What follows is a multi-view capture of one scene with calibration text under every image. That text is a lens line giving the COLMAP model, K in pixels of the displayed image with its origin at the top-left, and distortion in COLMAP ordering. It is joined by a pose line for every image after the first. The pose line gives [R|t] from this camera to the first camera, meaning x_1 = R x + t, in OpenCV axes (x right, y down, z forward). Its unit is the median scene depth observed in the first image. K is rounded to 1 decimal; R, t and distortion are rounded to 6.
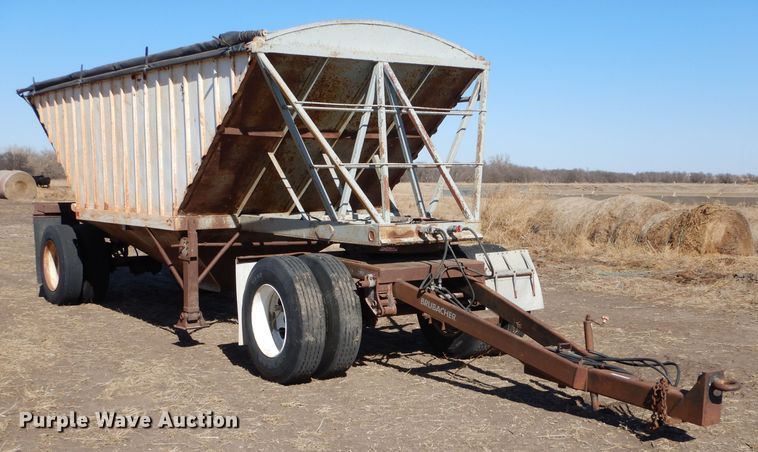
lens RADIAL K [[944.8, 0, 368.4], [0, 944.8, 273.9], [0, 0, 1]] dist [0.034934, 0.000000]
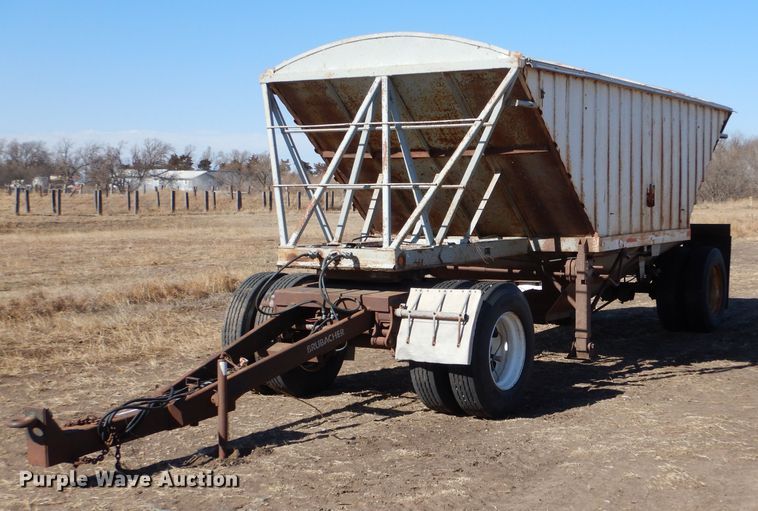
lens RADIAL K [[1074.4, 0, 434.2], [0, 1074.4, 255.3], [0, 0, 1]] dist [0.024656, 0.000000]
pose [[0.457690, 0.051265, -0.887632, 0.936545], [-0.096386, 0.995314, 0.007785, -0.057387], [0.883872, 0.081992, 0.460487, 0.538311]]
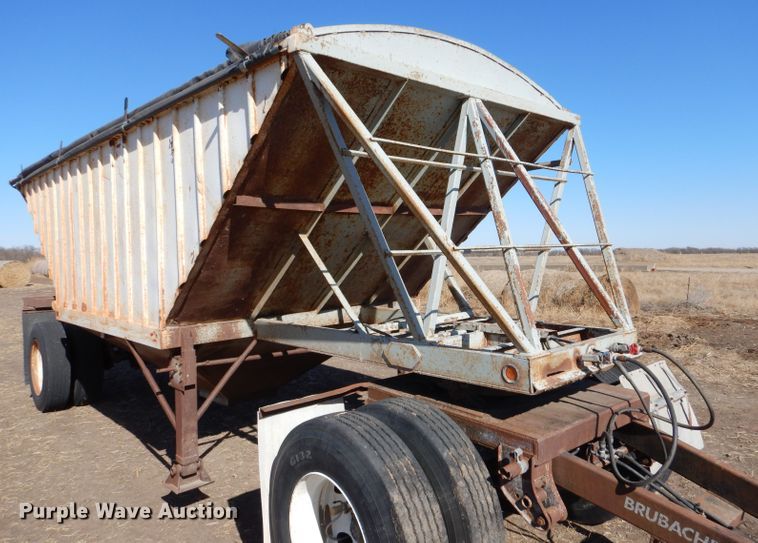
lens RADIAL K [[544.4, 0, 384.0], [0, 544.4, 252.2], [0, 0, 1]] dist [-0.002826, 0.000040]
pose [[0.991104, -0.021975, 0.131260, -0.097270], [0.036231, 0.993574, -0.107233, -0.069966], [-0.128060, 0.111035, 0.985531, 0.598532]]
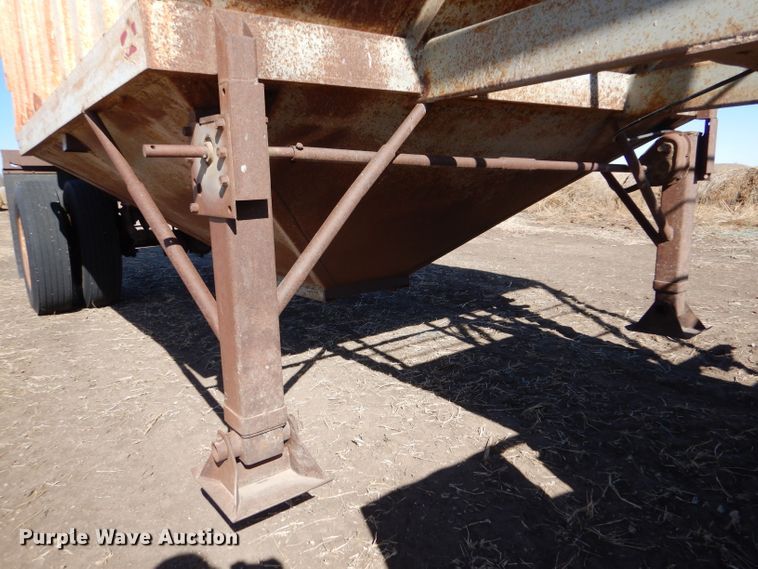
lens RADIAL K [[530.7, 0, 377.9], [0, 530.7, 280.9], [0, 0, 1]] dist [0.002546, 0.002760]
pose [[0.999007, -0.035522, 0.026883, -0.166422], [0.033467, 0.996743, 0.073376, -0.007727], [-0.029402, -0.072403, 0.996942, 0.911694]]
